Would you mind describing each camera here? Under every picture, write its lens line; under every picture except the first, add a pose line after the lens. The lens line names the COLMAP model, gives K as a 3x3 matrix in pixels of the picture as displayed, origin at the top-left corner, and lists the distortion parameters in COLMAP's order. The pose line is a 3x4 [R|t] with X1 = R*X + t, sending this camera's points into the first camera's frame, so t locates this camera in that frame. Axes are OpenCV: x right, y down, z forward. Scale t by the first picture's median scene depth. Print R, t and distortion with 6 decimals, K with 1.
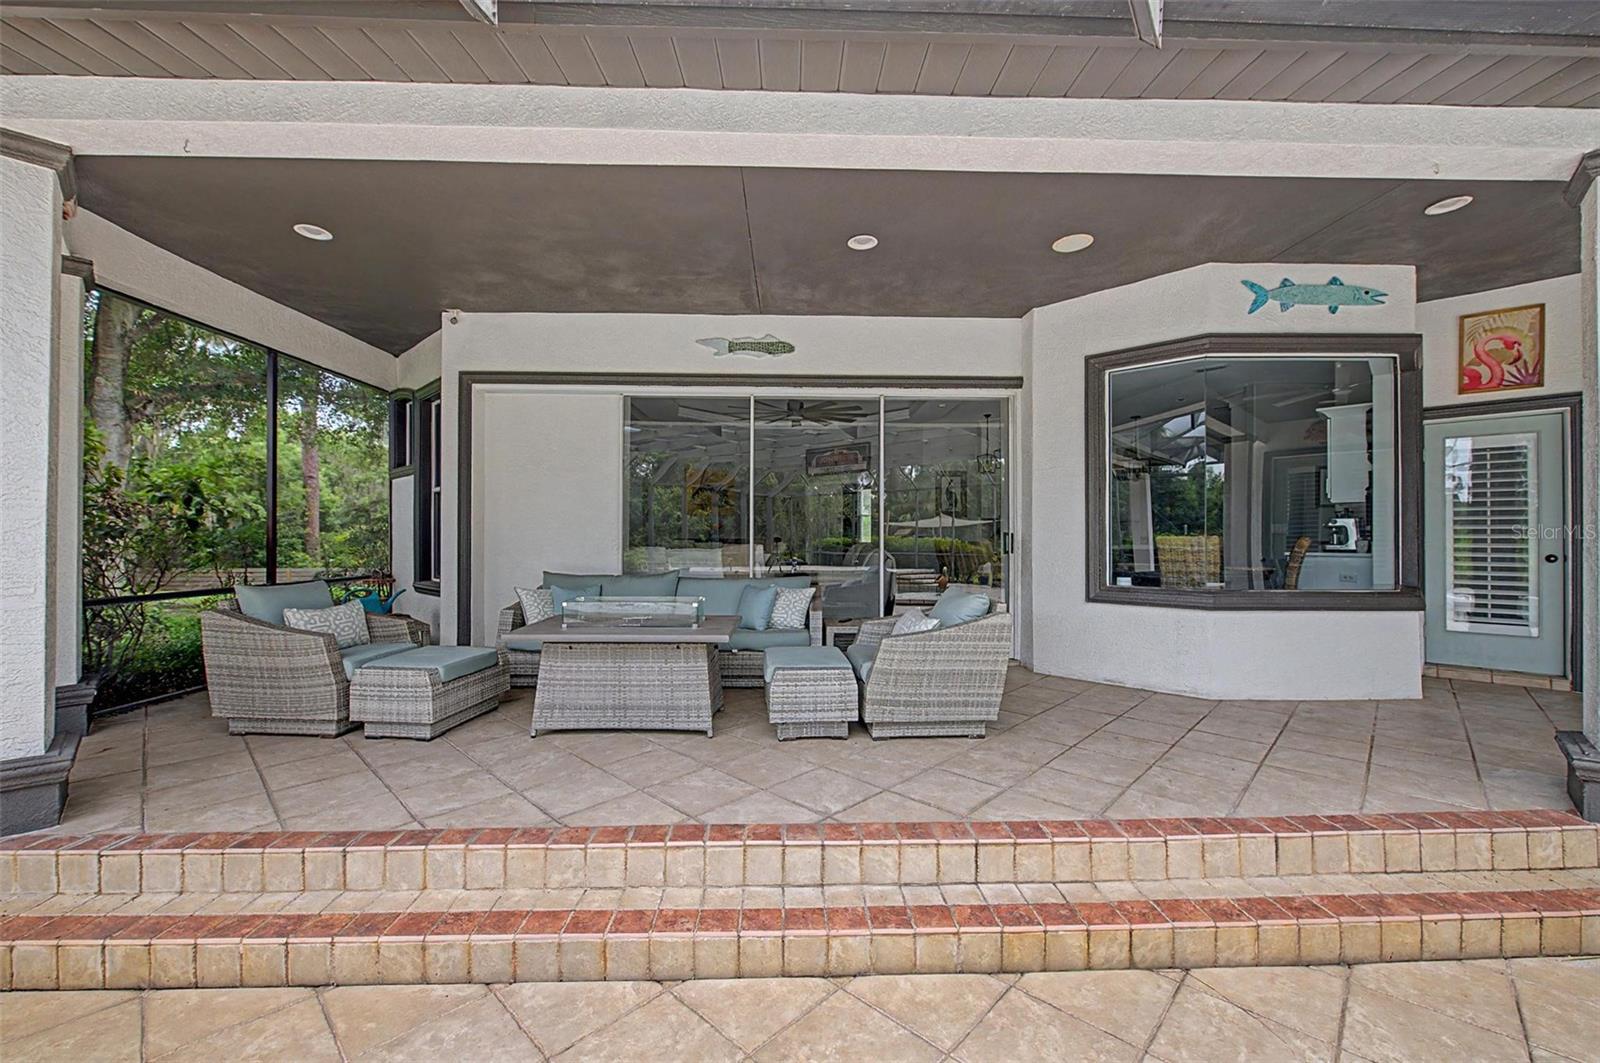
lens RADIAL K [[625.8, 0, 801.0], [0, 625.8, 529.3], [0, 0, 1]] dist [0.003429, -0.002967]
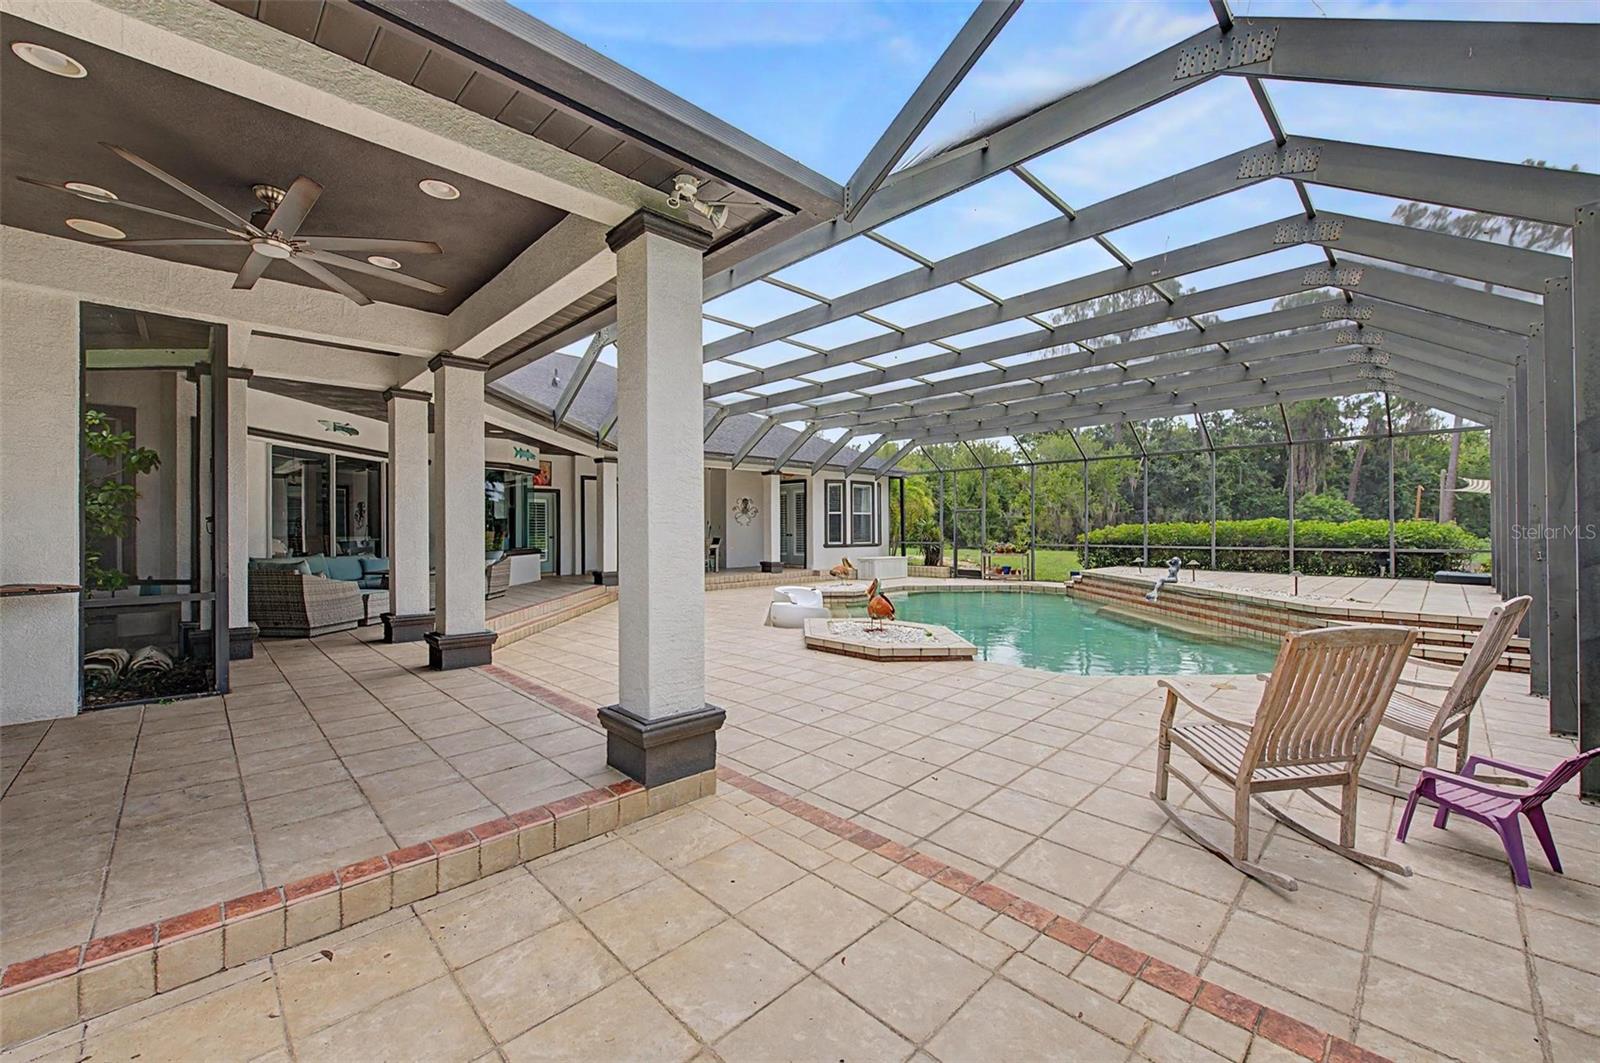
lens RADIAL K [[629.5, 0, 800.1], [0, 629.5, 523.3], [0, 0, 1]] dist [-0.001765, -0.000639]
pose [[0.027339, 0.005021, 0.999614, -2.049907], [-0.002839, 0.999984, -0.004945, -0.014701], [-0.999622, -0.002703, 0.027353, -0.413061]]
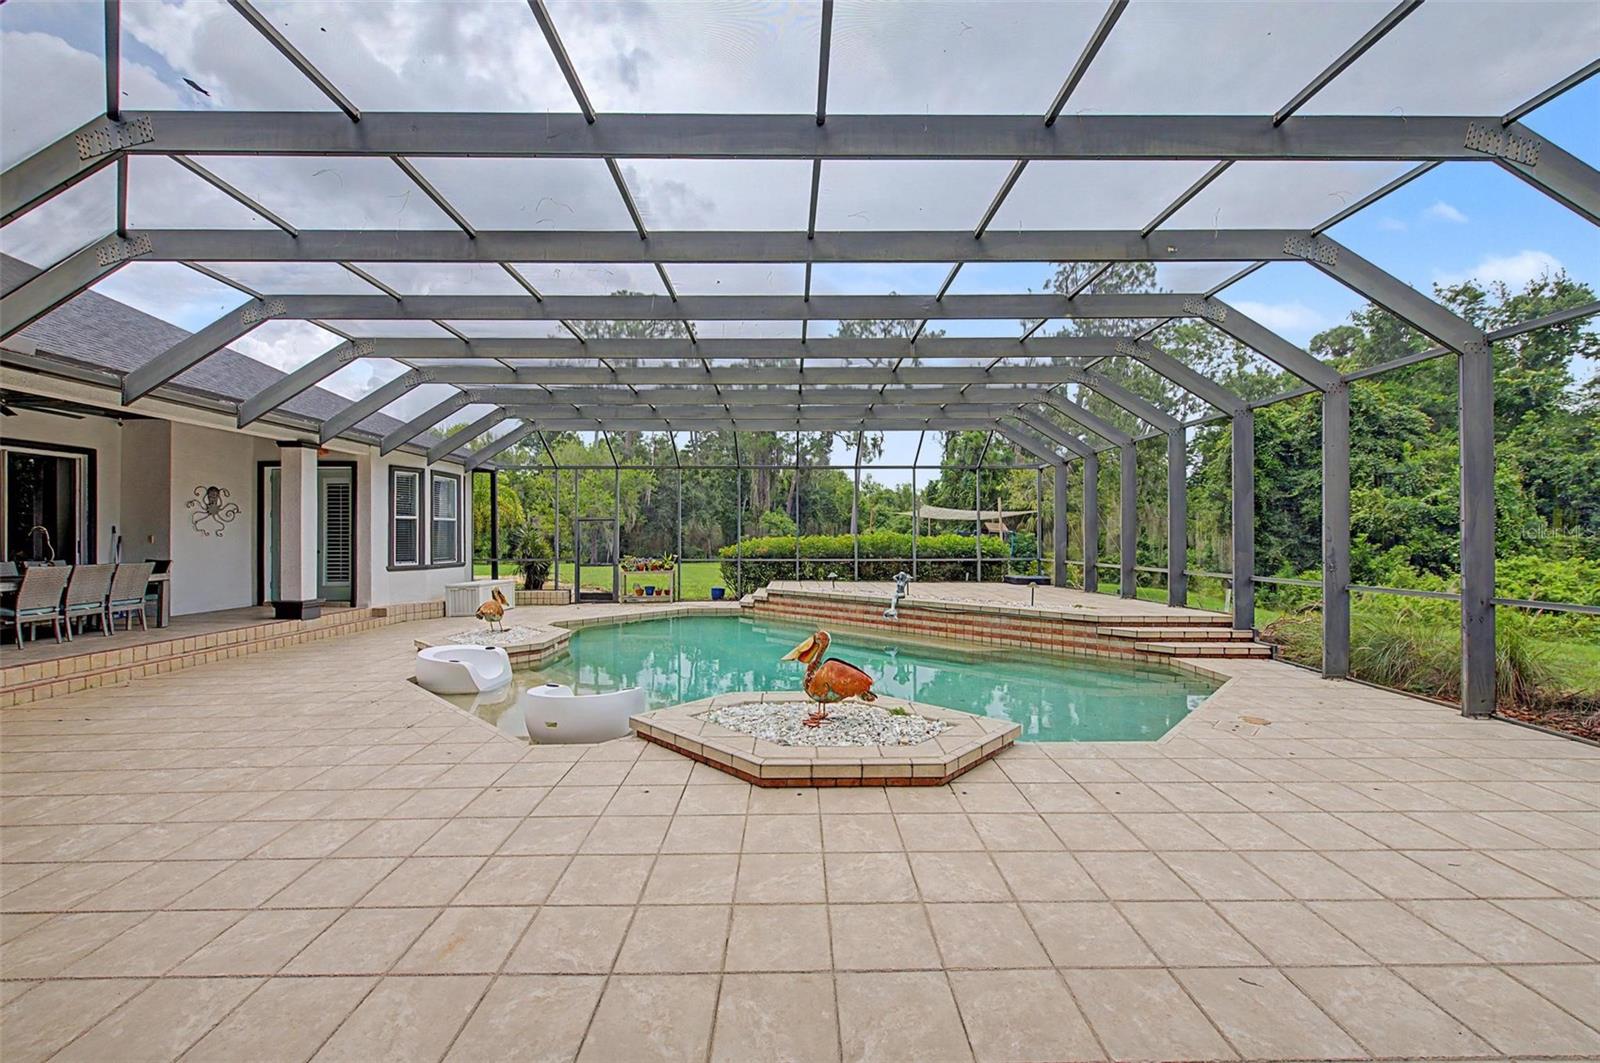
lens RADIAL K [[629.4, 0, 800.9], [0, 629.4, 533.8], [0, 0, 1]] dist [0.004888, -0.004105]
pose [[-0.703797, 0.000839, 0.710400, -1.115376], [-0.006920, 0.999944, -0.008037, -0.022452], [-0.710367, -0.010572, -0.703752, 0.112966]]
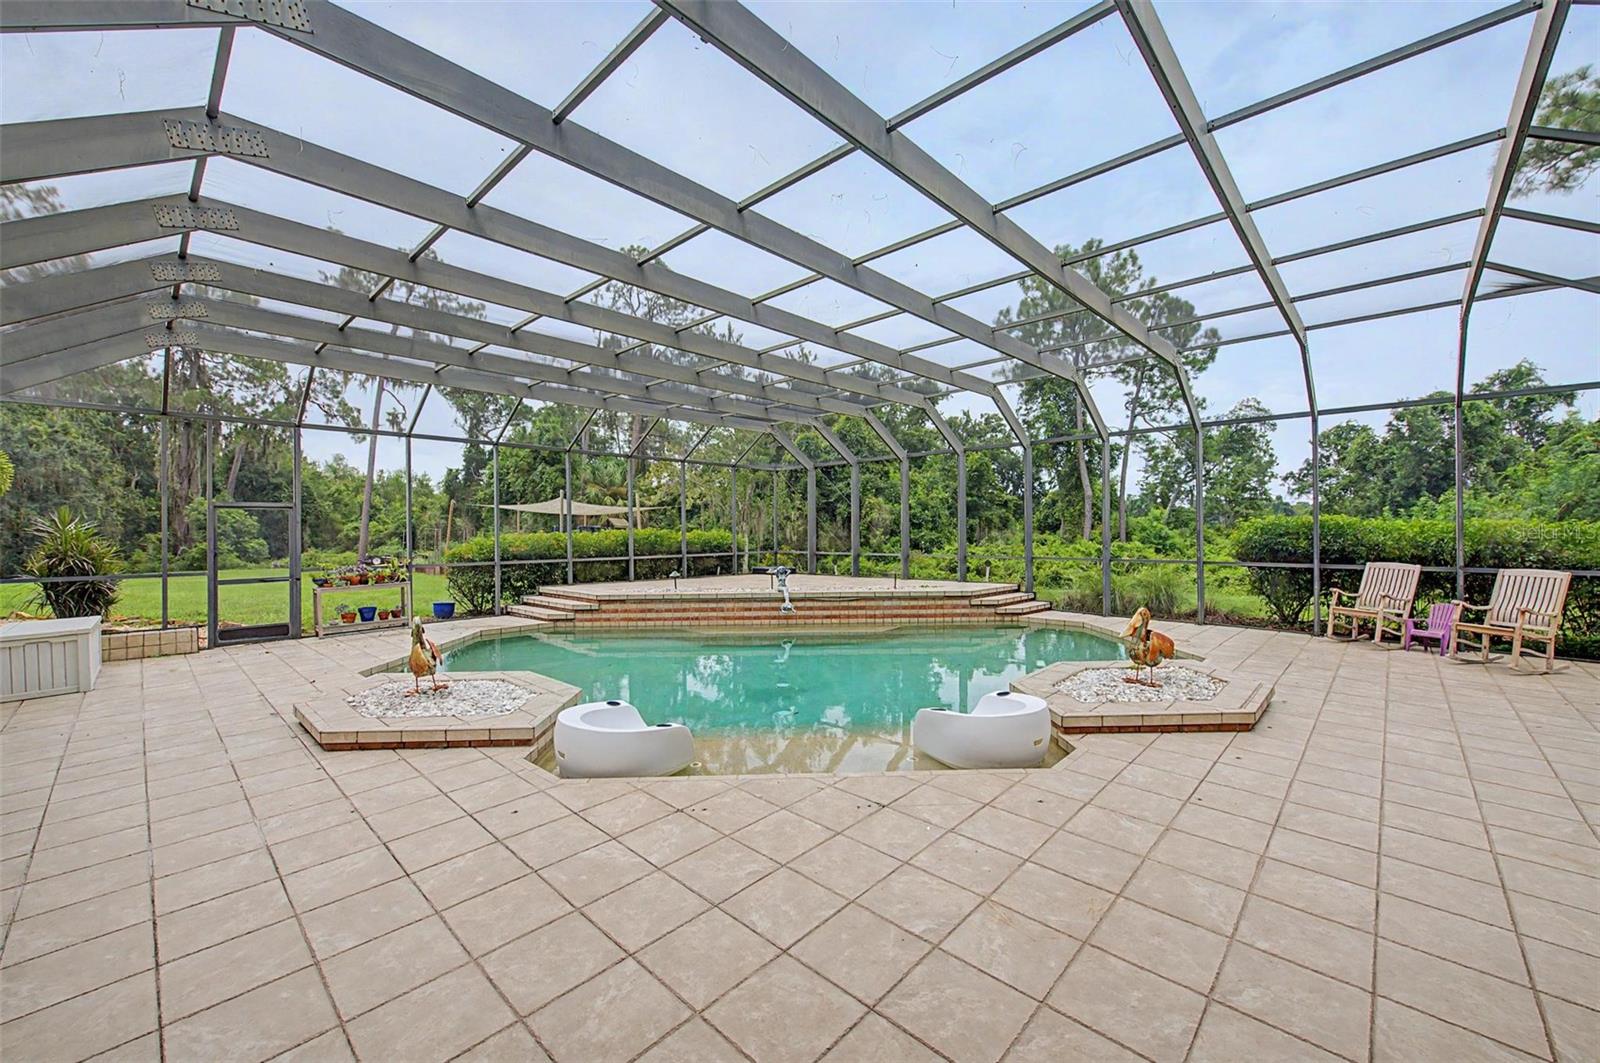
lens RADIAL K [[625.8, 0, 801.0], [0, 625.8, 529.3], [0, 0, 1]] dist [0.003429, -0.002967]
pose [[-0.999911, 0.003019, -0.013025, 0.139039], [0.003154, 0.999941, -0.010360, -0.017291], [0.012993, -0.010400, -0.999861, 0.541553]]
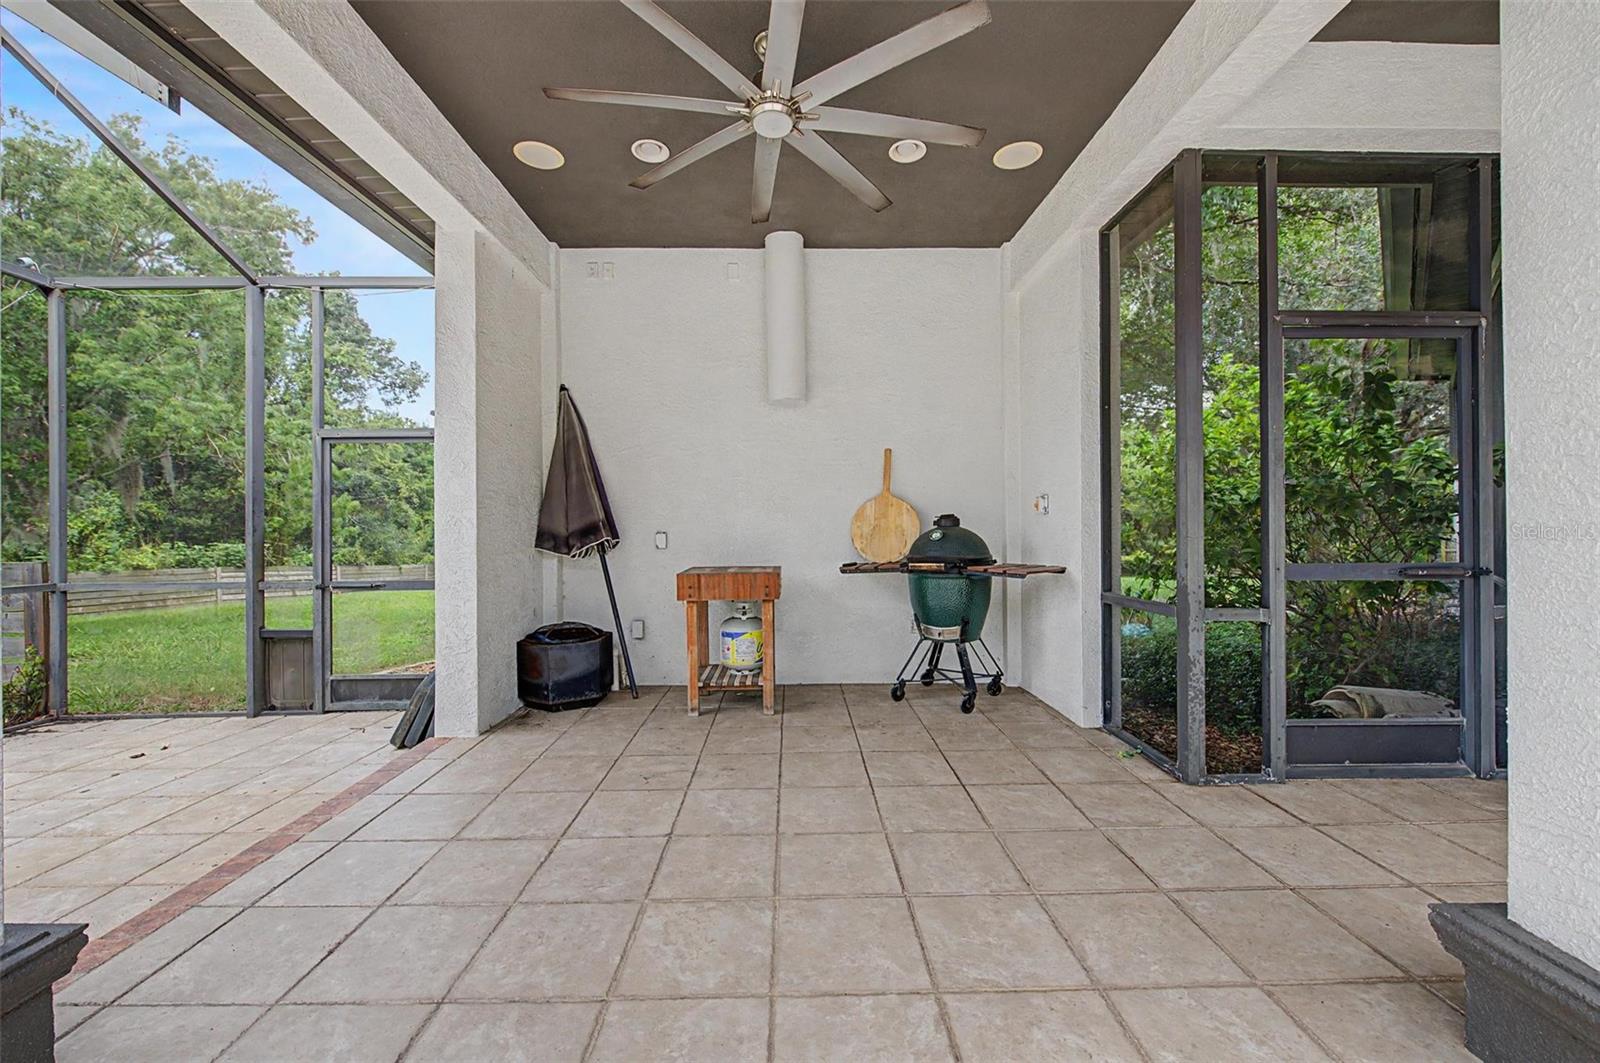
lens RADIAL K [[629.4, 0, 800.9], [0, 629.4, 533.8], [0, 0, 1]] dist [0.004888, -0.004105]
pose [[0.708380, -0.002935, -0.705825, -0.982224], [0.014319, 0.999845, 0.010214, 0.009305], [0.705686, -0.017342, 0.708313, -0.155603]]
